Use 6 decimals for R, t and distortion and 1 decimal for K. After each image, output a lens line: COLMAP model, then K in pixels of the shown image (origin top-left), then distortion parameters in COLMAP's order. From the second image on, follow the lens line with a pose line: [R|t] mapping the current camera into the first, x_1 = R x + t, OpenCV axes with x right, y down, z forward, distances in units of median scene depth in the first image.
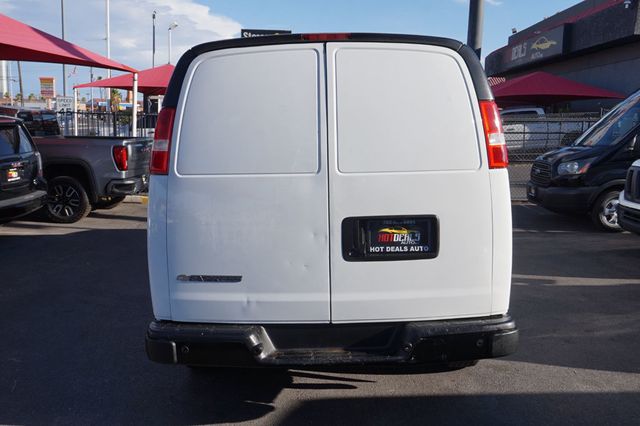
lens RADIAL K [[578.4, 0, 319.5], [0, 578.4, 208.0], [0, 0, 1]] dist [0.015893, -0.007036]
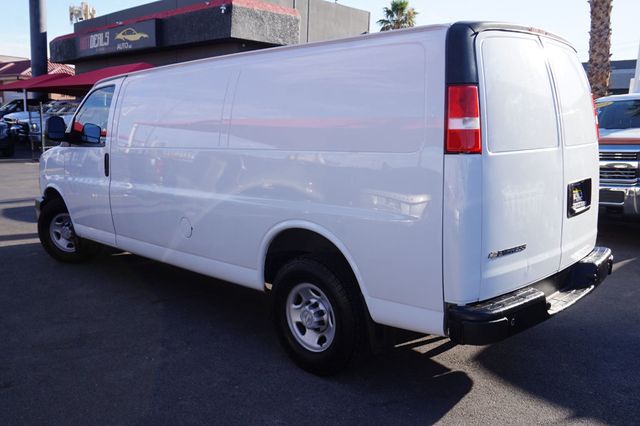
lens RADIAL K [[574.0, 0, 320.0], [0, 574.0, 212.2], [0, 0, 1]] dist [-0.007205, -0.000652]
pose [[0.685776, -0.109855, 0.719474, -0.160030], [0.092997, 0.993666, 0.063079, -0.006141], [-0.721847, 0.023651, 0.691648, 0.073398]]
